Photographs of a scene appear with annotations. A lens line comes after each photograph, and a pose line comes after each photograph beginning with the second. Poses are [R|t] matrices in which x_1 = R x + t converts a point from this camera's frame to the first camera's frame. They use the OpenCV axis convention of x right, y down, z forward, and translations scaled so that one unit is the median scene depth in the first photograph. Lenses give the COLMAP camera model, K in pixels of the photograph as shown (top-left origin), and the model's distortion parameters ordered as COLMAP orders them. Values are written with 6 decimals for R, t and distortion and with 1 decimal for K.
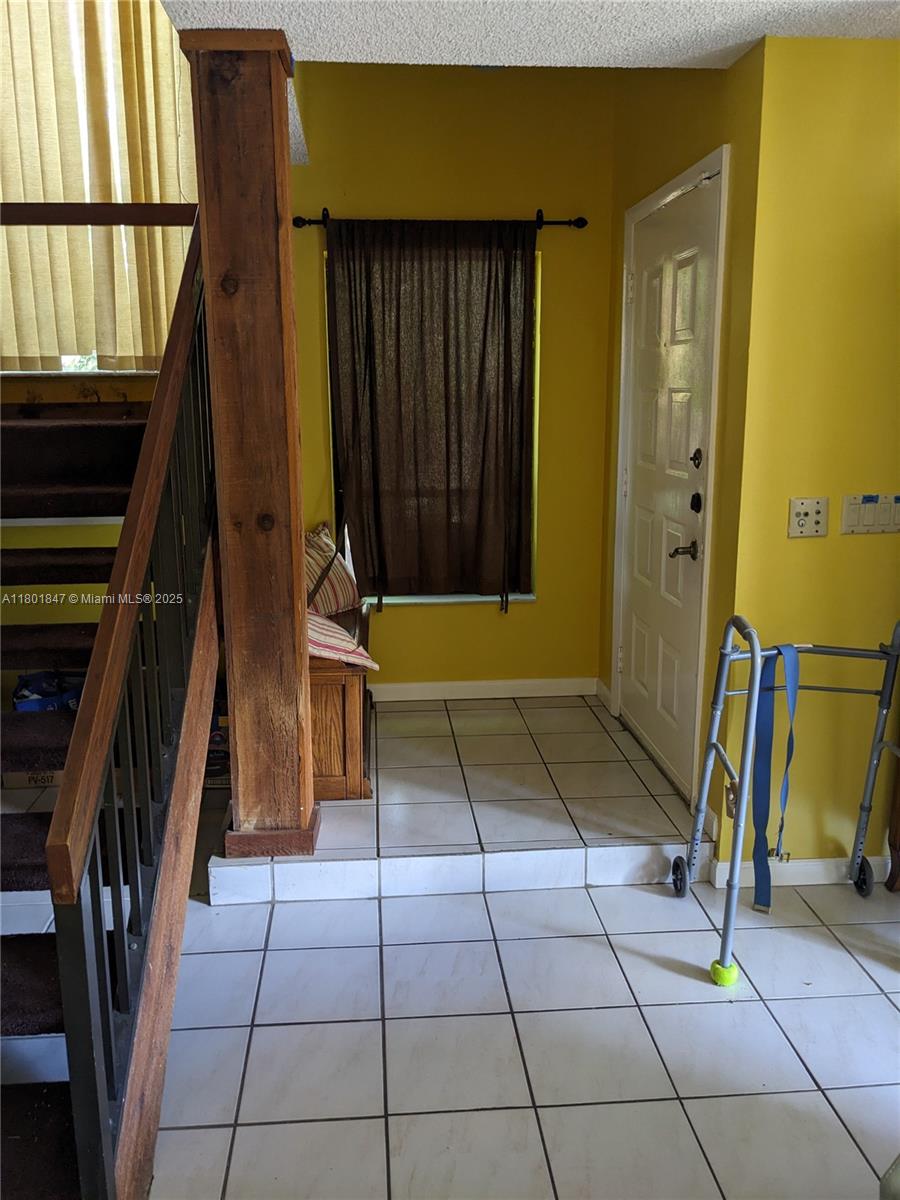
lens RADIAL K [[952.1, 0, 450.0], [0, 952.1, 600.0], [0, 0, 1]] dist [0.070330, -0.166163]
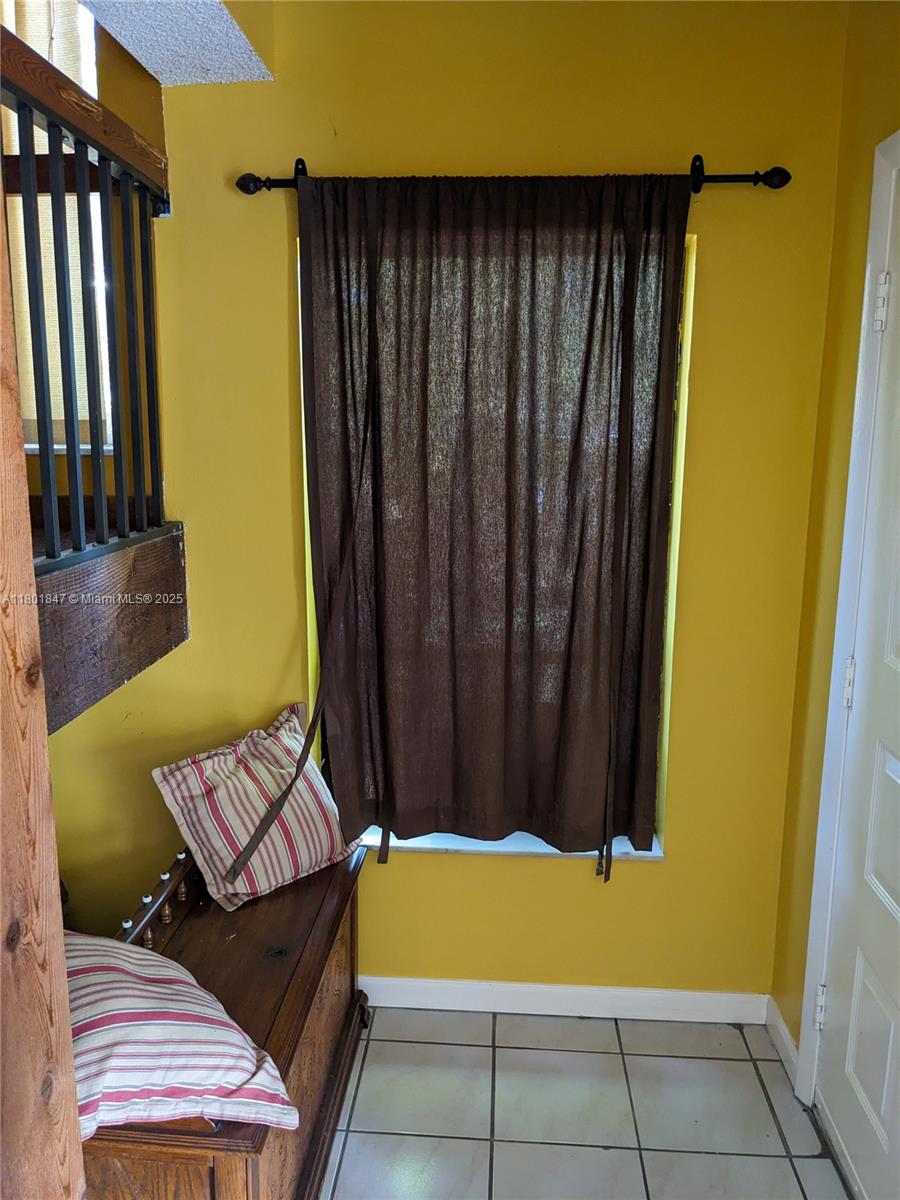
lens RADIAL K [[952.1, 0, 450.0], [0, 952.1, 600.0], [0, 0, 1]] dist [0.070330, -0.166163]
pose [[0.989838, 0.042354, -0.135743, 0.040212], [-0.046406, 0.998563, -0.026822, -0.140994], [0.134412, 0.032848, 0.990381, 0.461544]]
